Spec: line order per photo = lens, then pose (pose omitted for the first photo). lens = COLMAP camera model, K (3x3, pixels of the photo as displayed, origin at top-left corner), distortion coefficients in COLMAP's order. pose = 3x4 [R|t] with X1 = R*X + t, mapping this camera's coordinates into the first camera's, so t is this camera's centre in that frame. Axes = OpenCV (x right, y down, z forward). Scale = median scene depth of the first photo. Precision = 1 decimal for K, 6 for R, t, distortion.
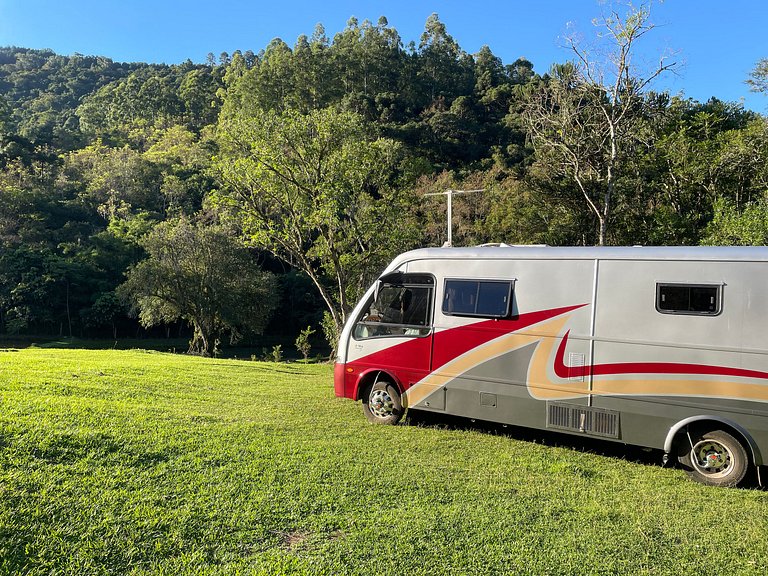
lens RADIAL K [[574.8, 0, 375.5], [0, 574.8, 289.6], [0, 0, 1]] dist [0.084467, -0.099752]
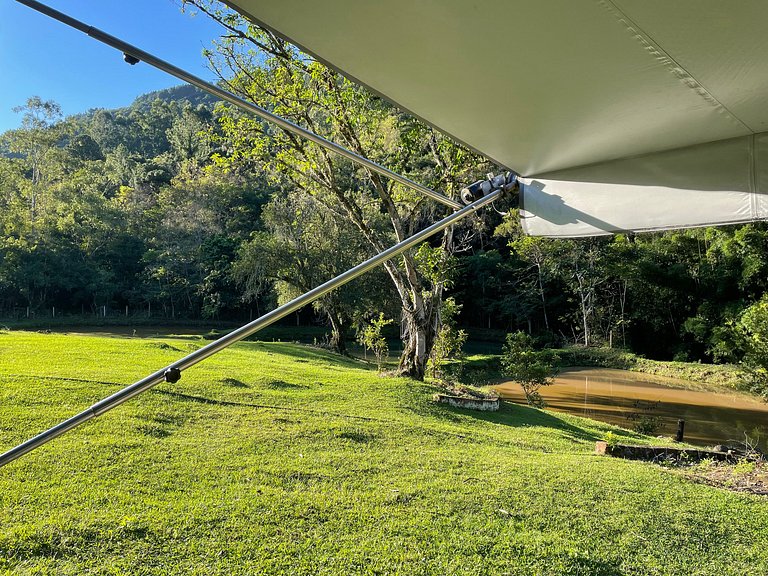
lens RADIAL K [[574.8, 0, 381.4], [0, 574.8, 279.9], [0, 0, 1]] dist [0.084467, -0.099752]
pose [[0.927383, -0.011498, -0.373937, 0.049947], [0.011450, 0.999932, -0.002350, 0.011169], [0.373938, -0.002102, 0.927451, 0.161060]]
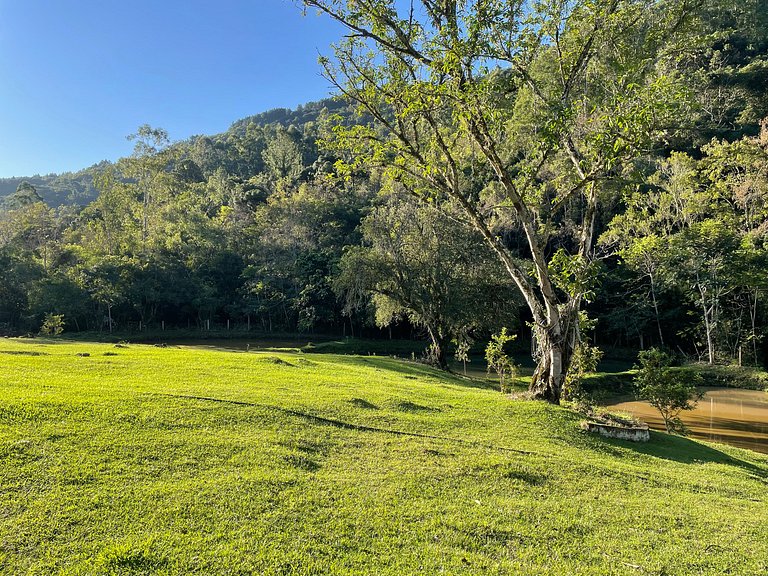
lens RADIAL K [[574.8, 0, 378.9], [0, 574.8, 282.4], [0, 0, 1]] dist [0.084467, -0.099752]
pose [[0.860572, -0.028933, -0.508506, 0.030651], [0.019748, 0.999530, -0.023450, 0.011200], [0.508945, 0.010138, 0.860739, 0.169059]]
